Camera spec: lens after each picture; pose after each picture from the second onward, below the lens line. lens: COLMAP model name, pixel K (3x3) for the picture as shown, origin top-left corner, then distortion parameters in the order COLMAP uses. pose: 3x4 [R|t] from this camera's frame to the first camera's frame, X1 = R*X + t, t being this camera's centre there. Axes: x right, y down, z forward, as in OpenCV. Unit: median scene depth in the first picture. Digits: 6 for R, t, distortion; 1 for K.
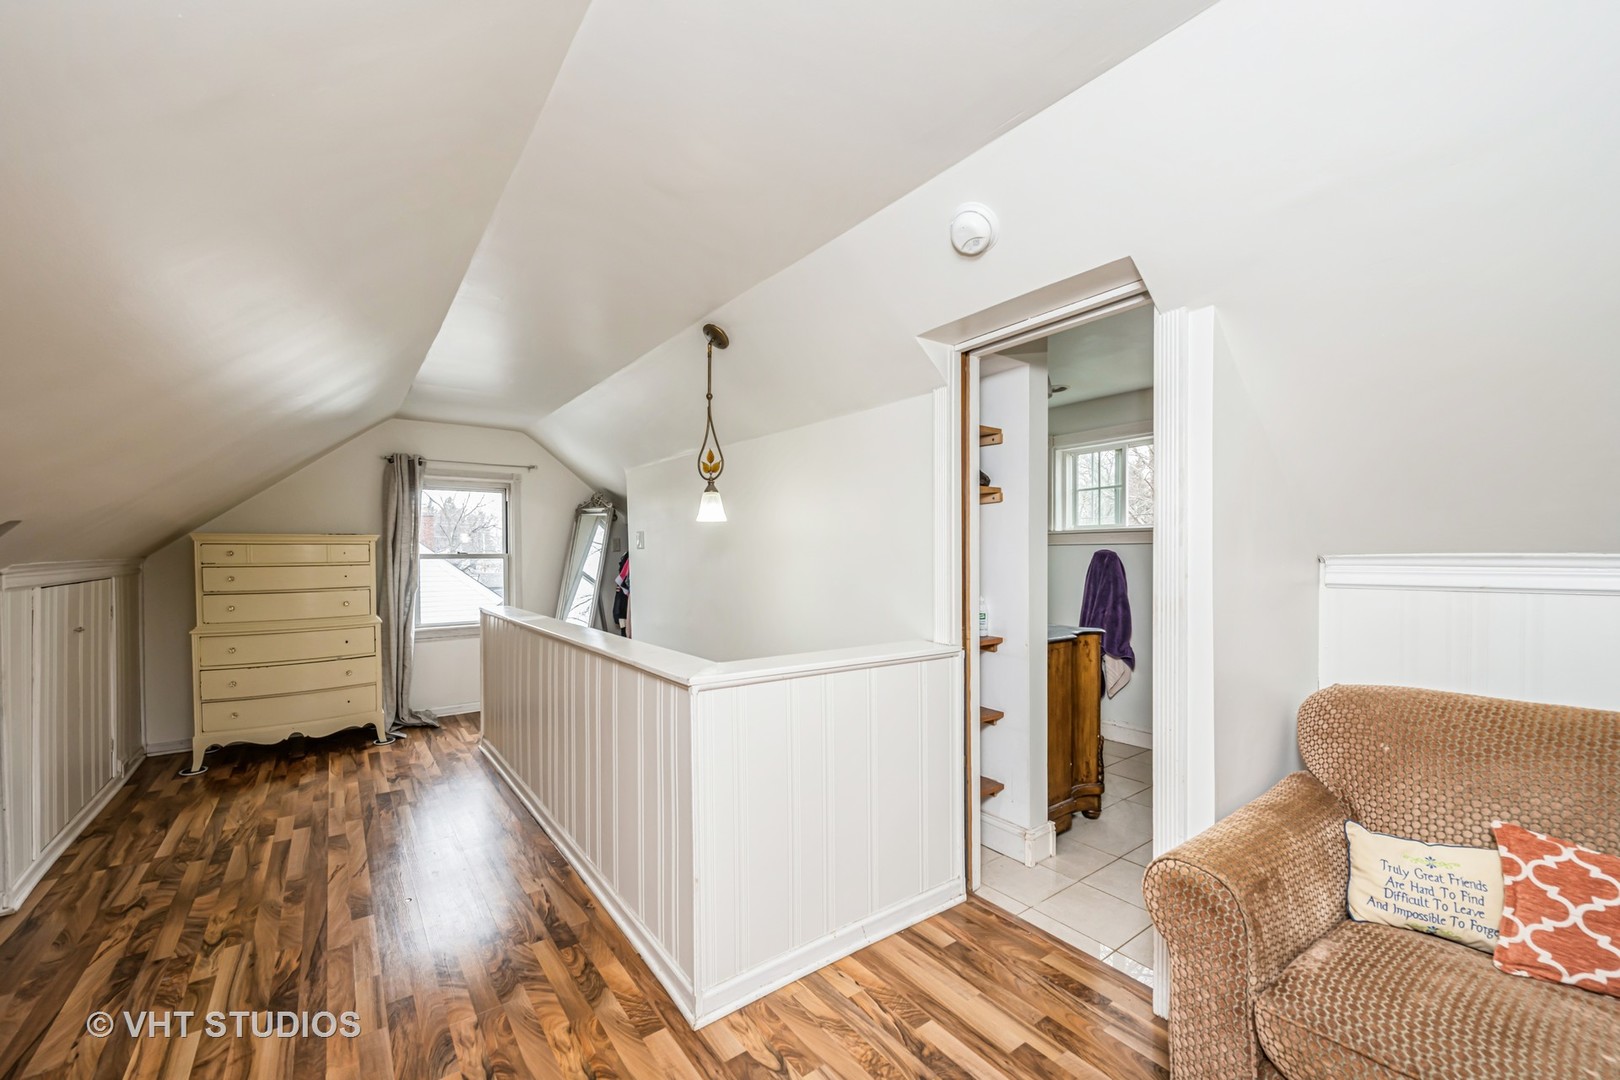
lens RADIAL K [[640.9, 0, 803.4], [0, 640.9, 554.9], [0, 0, 1]] dist [-0.001606, -0.000191]
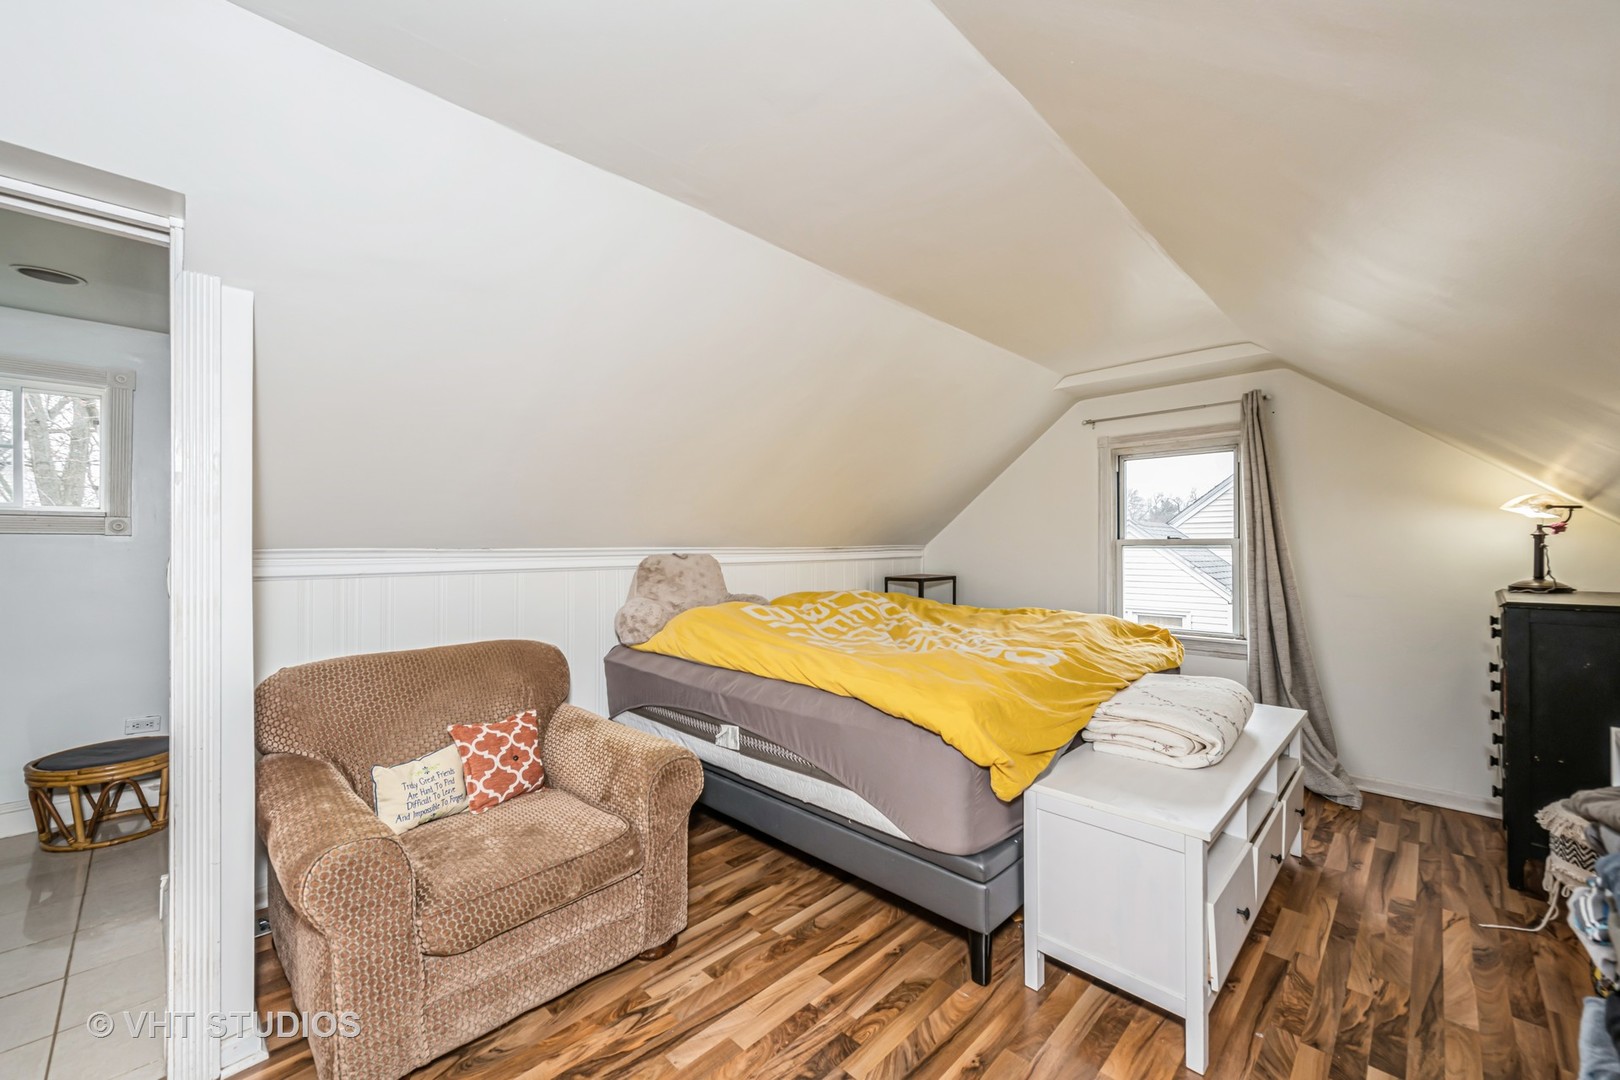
lens RADIAL K [[640.9, 0, 804.1], [0, 640.9, 538.3], [0, 0, 1]] dist [-0.001606, -0.000191]
pose [[-0.153743, 0.013442, 0.988019, -0.547623], [0.006134, 0.999901, -0.012649, -0.000087], [-0.988092, 0.004116, -0.153810, 0.417944]]
